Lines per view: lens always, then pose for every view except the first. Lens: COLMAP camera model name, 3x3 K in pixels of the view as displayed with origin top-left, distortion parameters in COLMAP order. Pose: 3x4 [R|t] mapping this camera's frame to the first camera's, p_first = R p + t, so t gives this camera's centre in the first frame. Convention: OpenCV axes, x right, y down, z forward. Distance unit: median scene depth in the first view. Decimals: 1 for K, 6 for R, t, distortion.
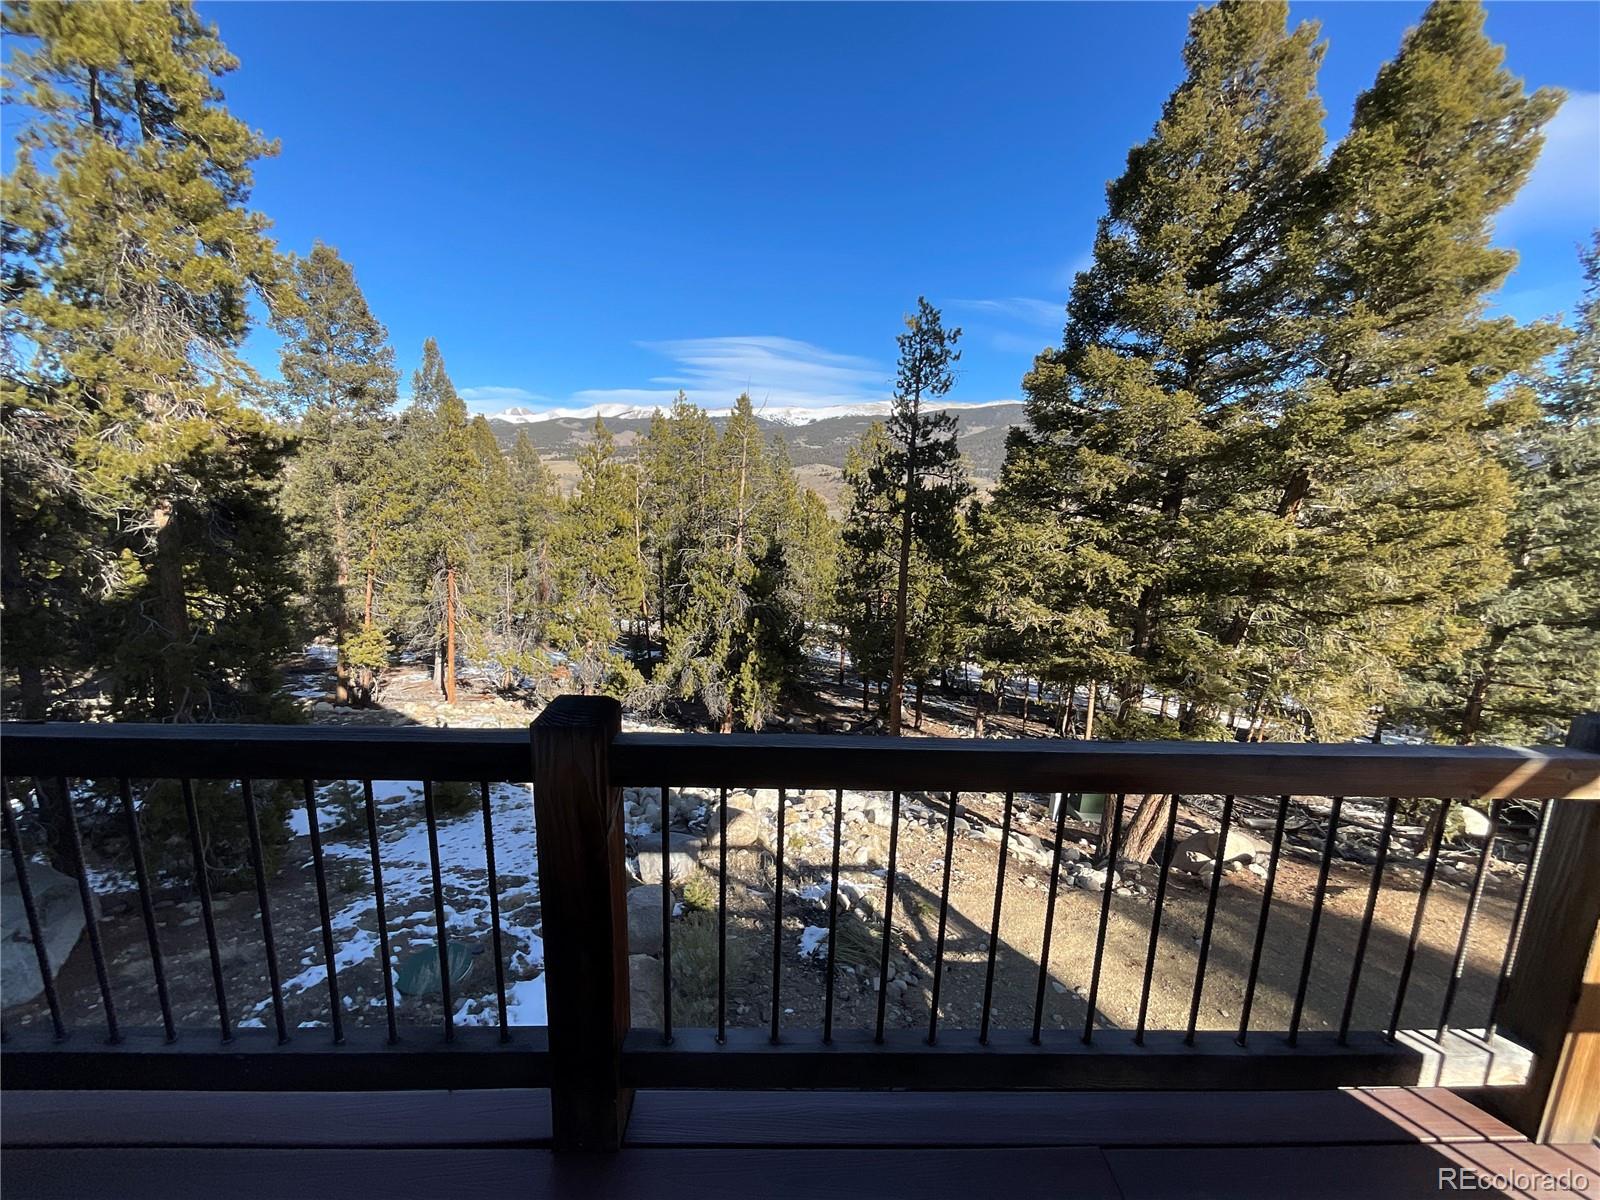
lens RADIAL K [[641.8, 0, 800.0], [0, 641.8, 600.0], [0, 0, 1]] dist [-0.009881, -0.000137]
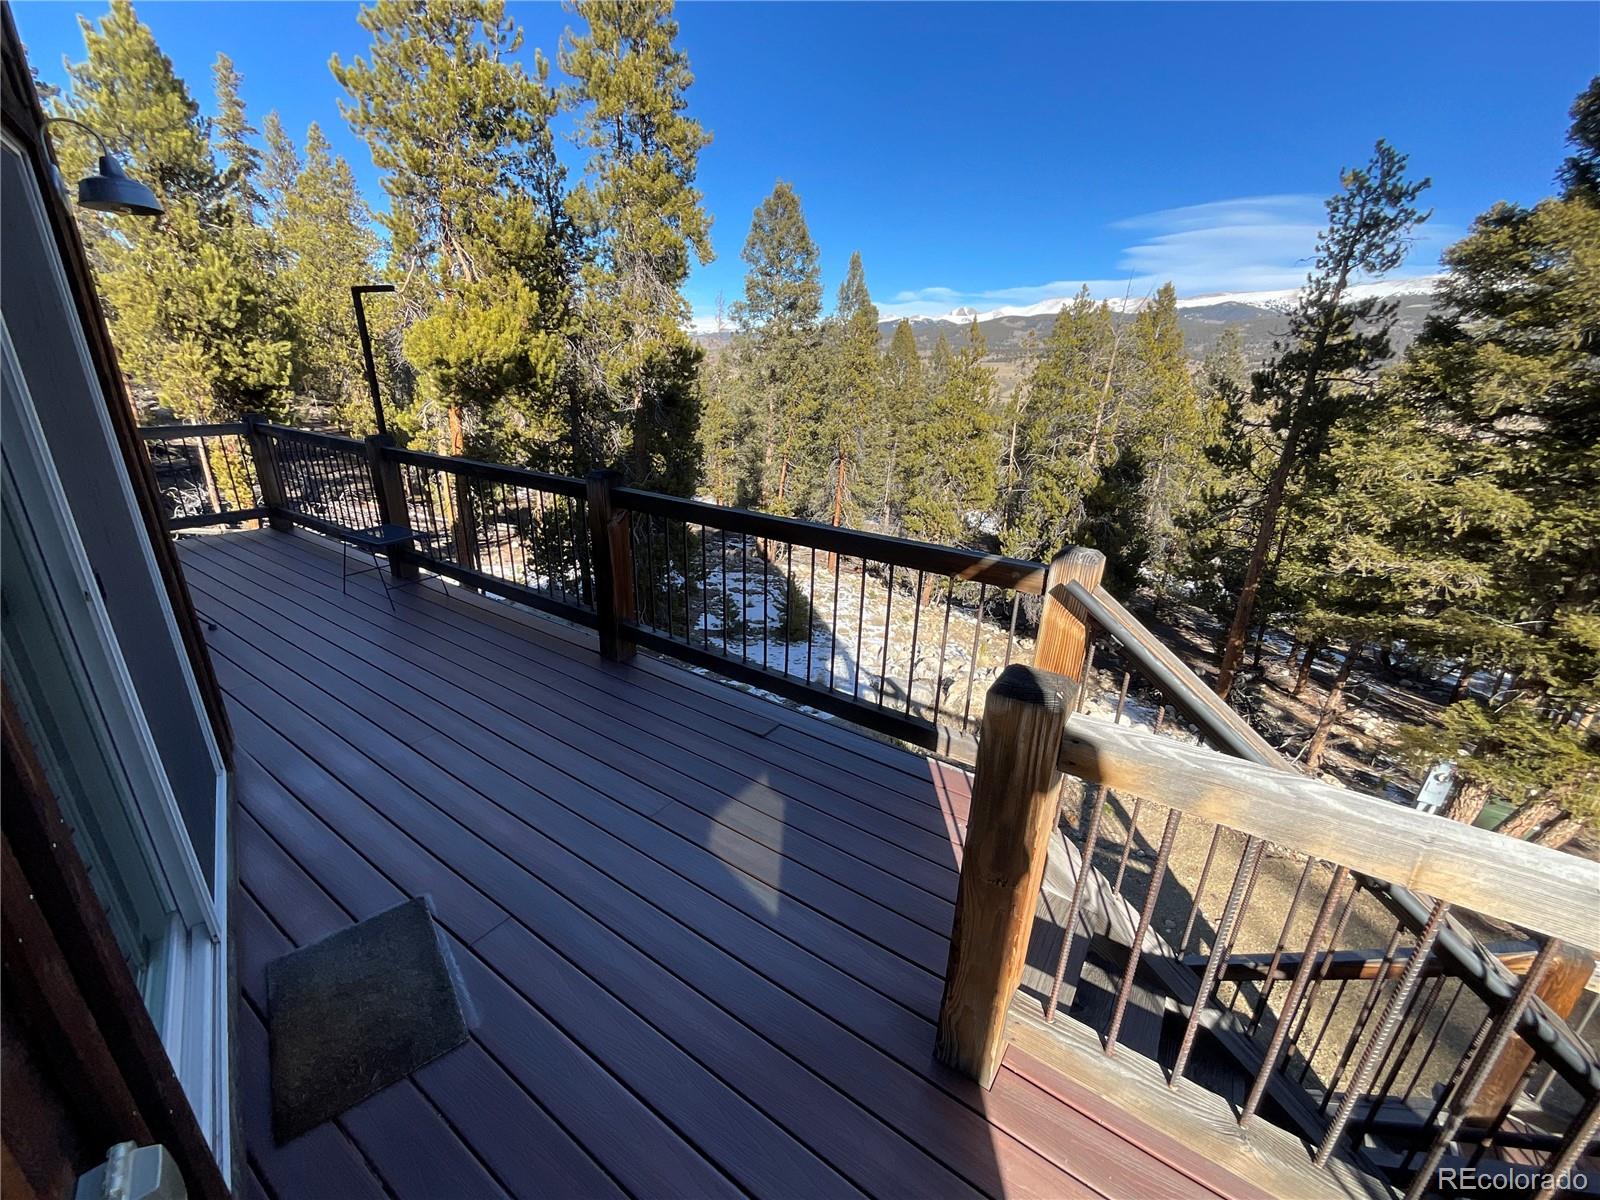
lens RADIAL K [[648.4, 0, 800.0], [0, 648.4, 600.0], [0, 0, 1]] dist [-0.012166, 0.000342]
pose [[0.808594, 0.194233, -0.555382, 0.140062], [-0.115840, 0.978018, 0.173386, 0.010748], [0.576851, -0.075863, 0.813319, -0.055237]]
